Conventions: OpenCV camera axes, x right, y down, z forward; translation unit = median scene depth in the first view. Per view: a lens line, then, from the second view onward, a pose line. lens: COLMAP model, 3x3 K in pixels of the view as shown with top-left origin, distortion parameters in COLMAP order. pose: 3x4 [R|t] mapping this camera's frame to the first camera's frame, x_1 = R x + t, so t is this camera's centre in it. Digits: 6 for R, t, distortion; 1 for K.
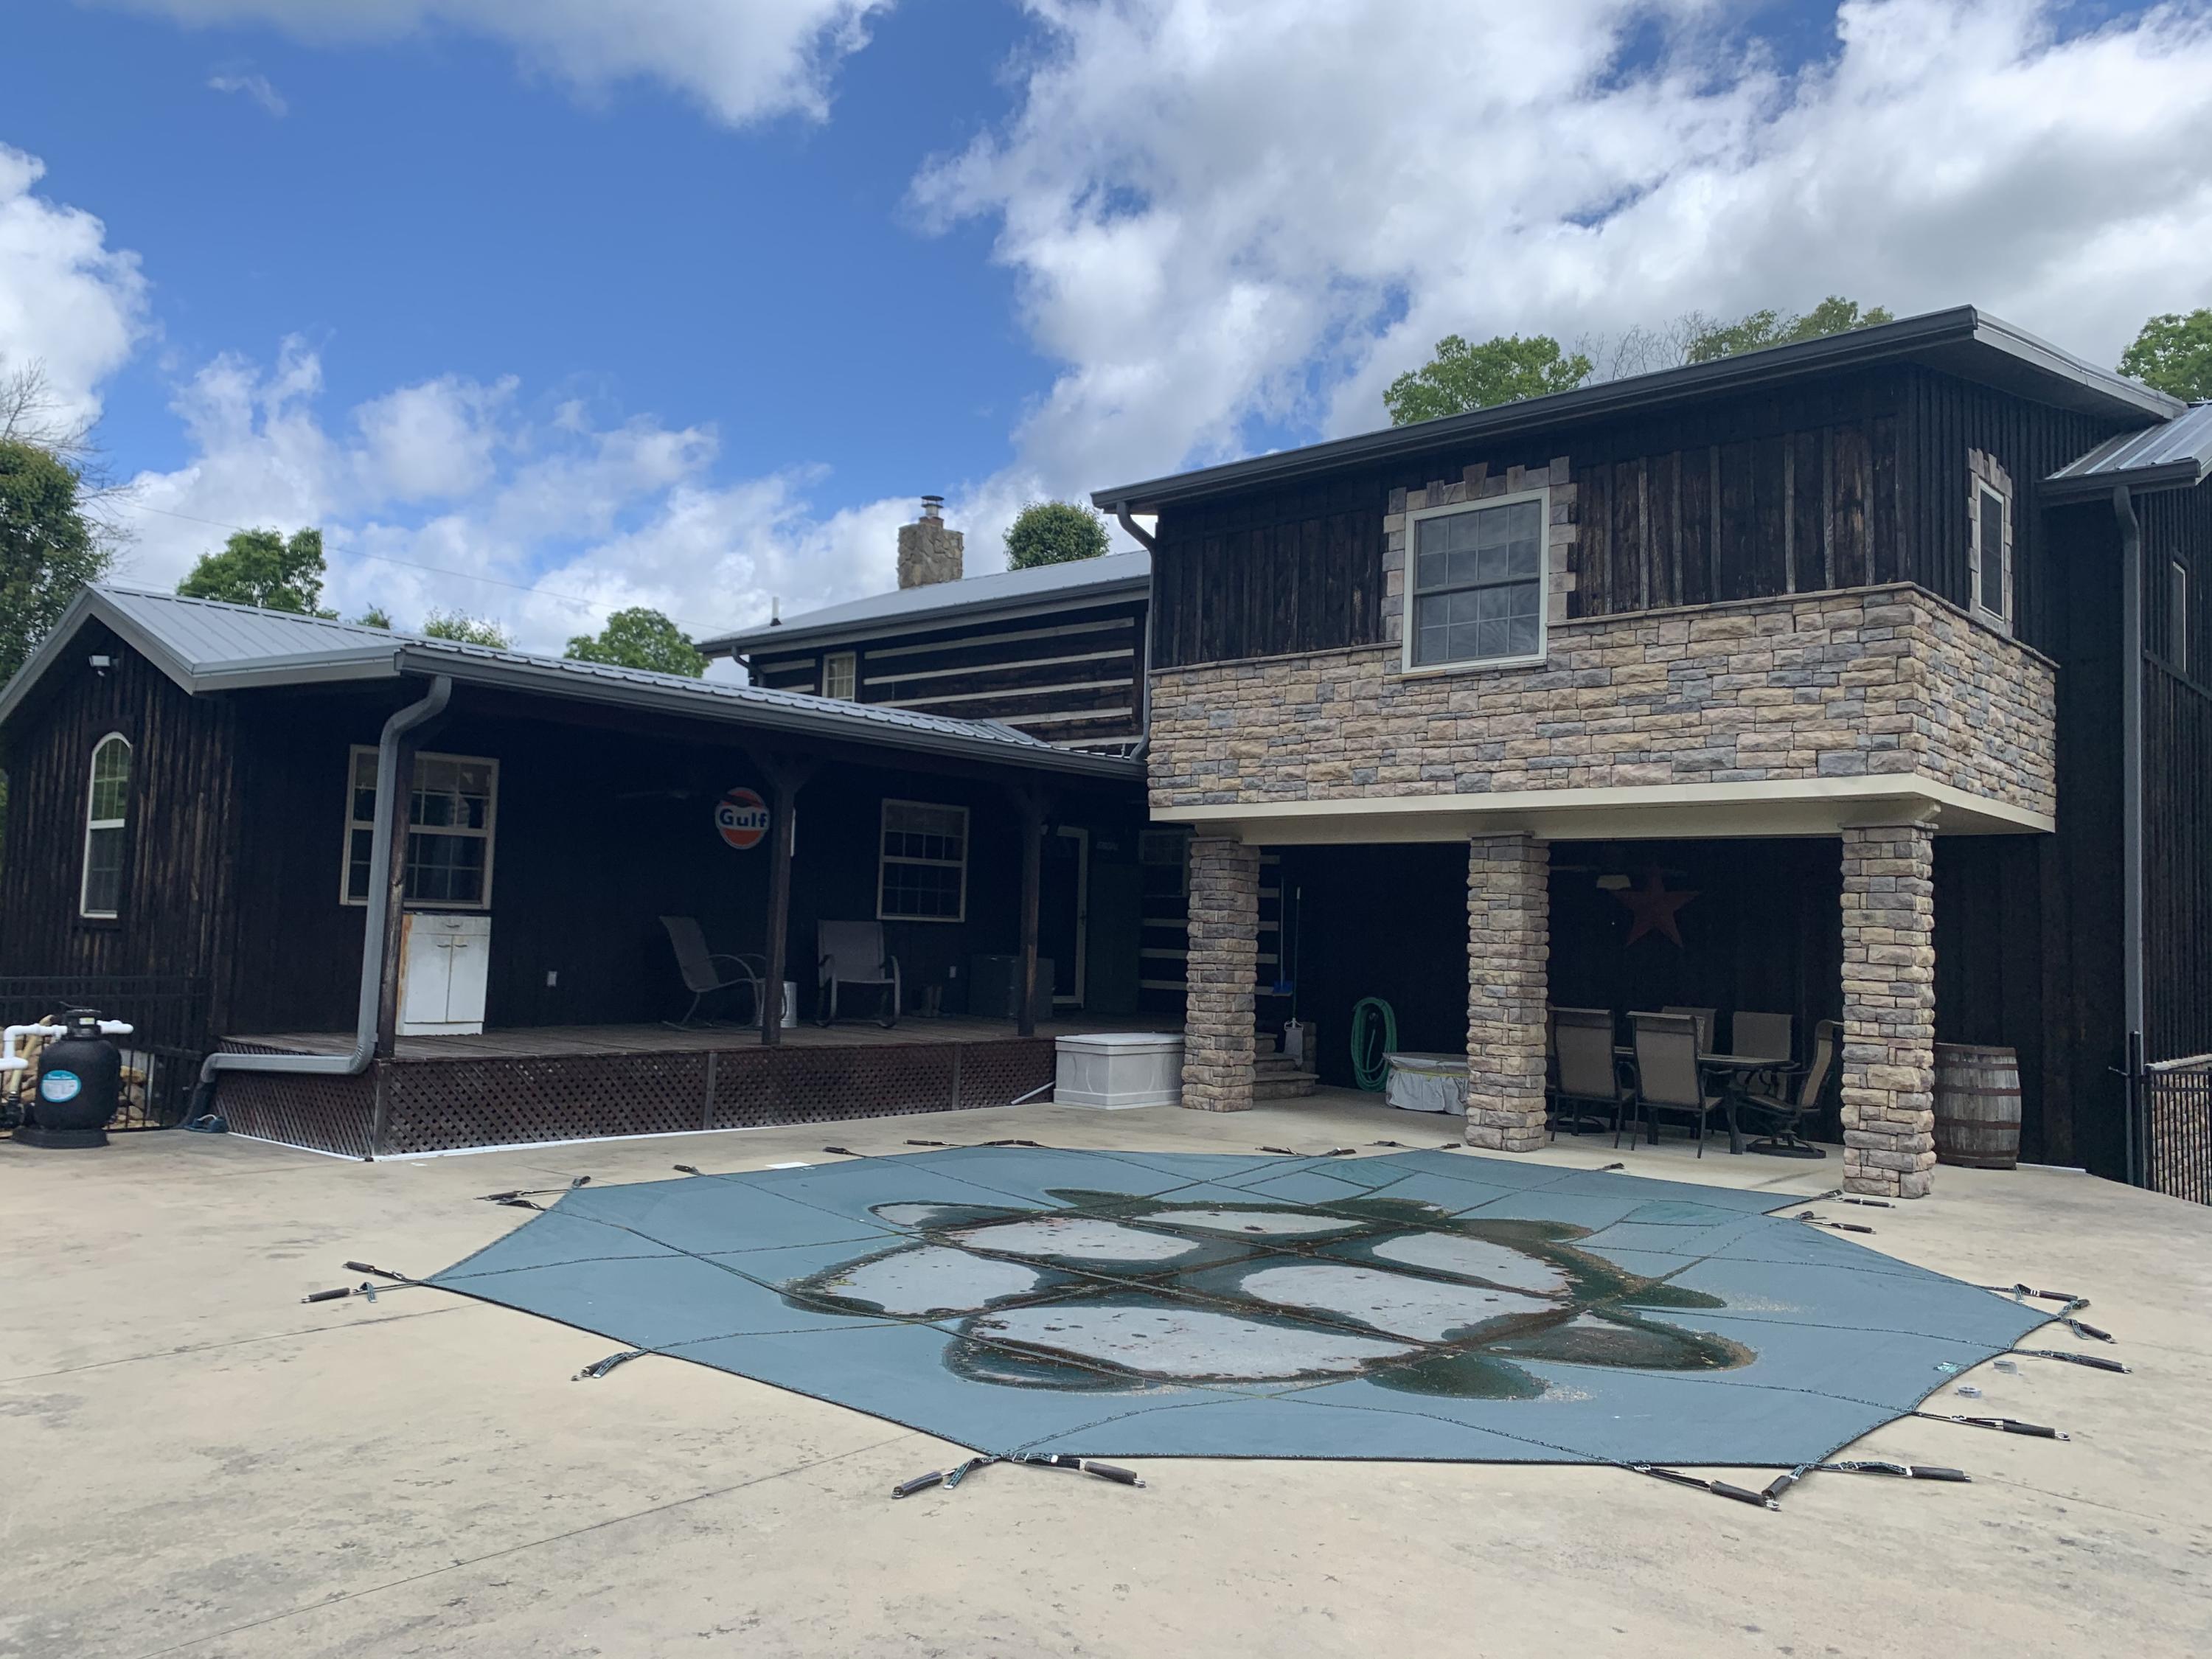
lens RADIAL K [[1671.3, 0, 1091.7], [0, 1671.3, 818.5], [0, 0, 1]] dist [0.046991, -0.071402]
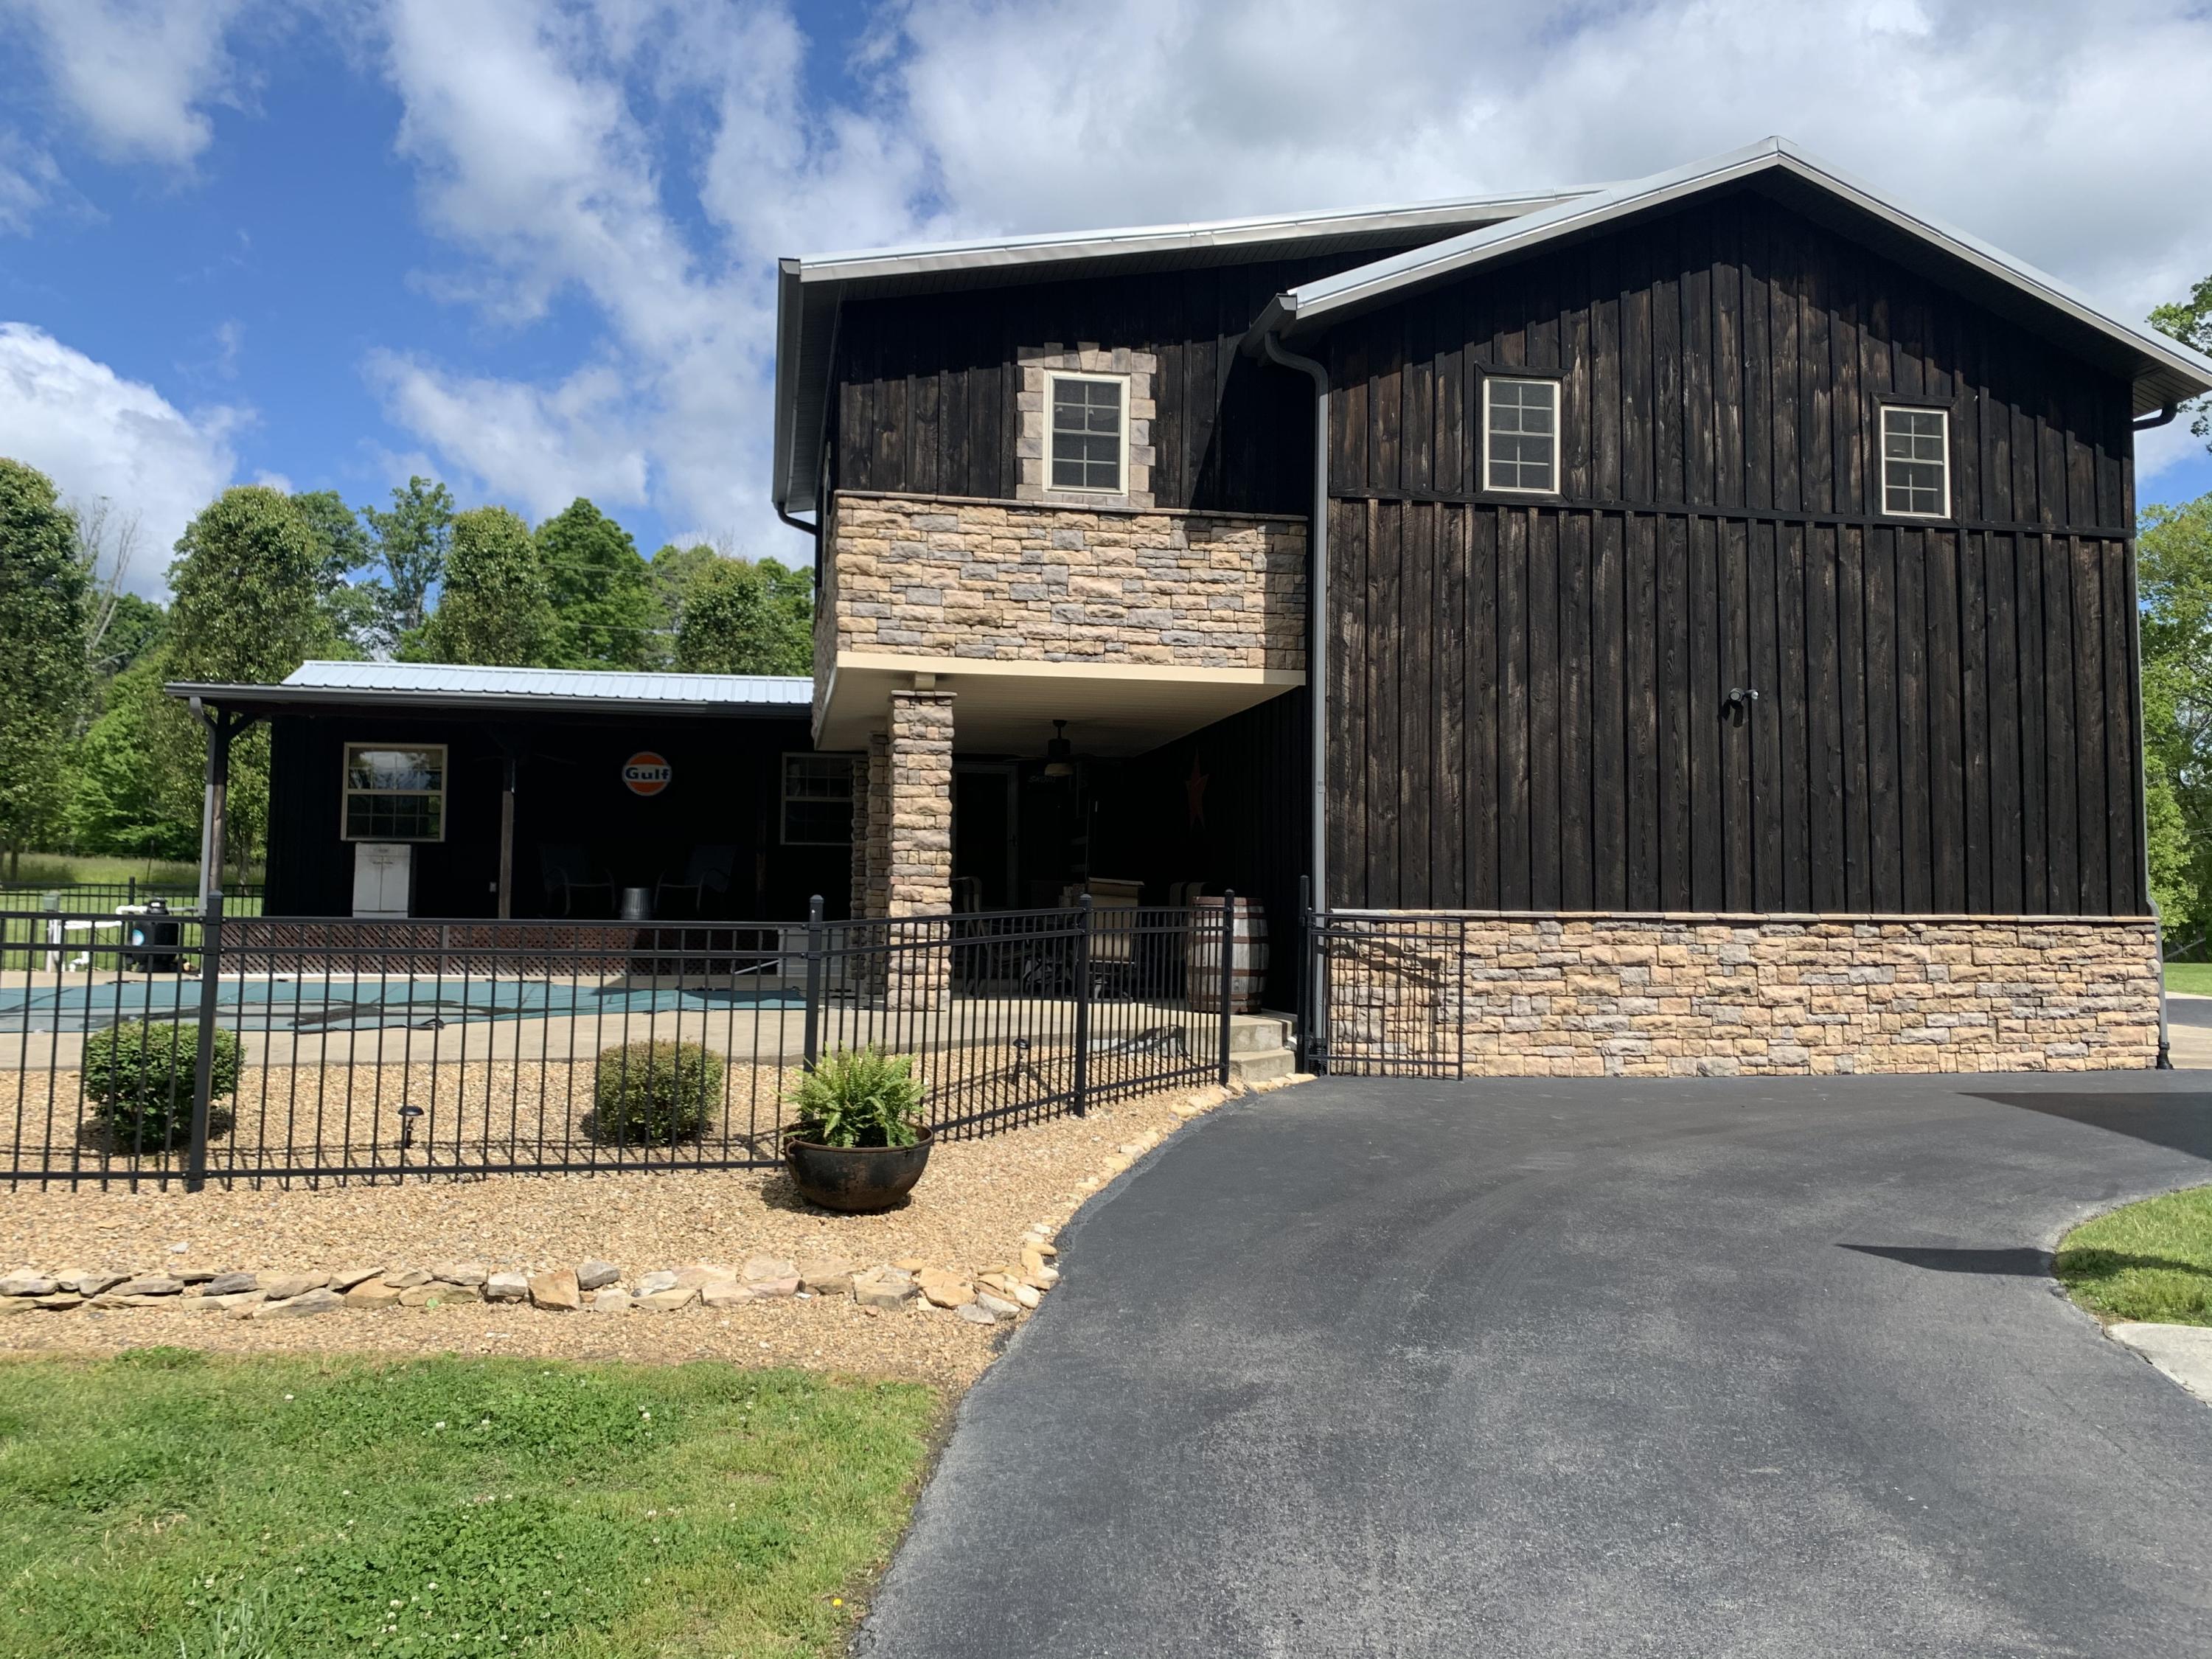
lens RADIAL K [[1671.3, 0, 1091.7], [0, 1671.3, 818.5], [0, 0, 1]] dist [0.046991, -0.071402]
pose [[0.790203, -0.054452, -0.610422, 1.092293], [0.051718, 0.998417, -0.022113, 0.102439], [0.610659, -0.014096, 0.791768, 0.157507]]
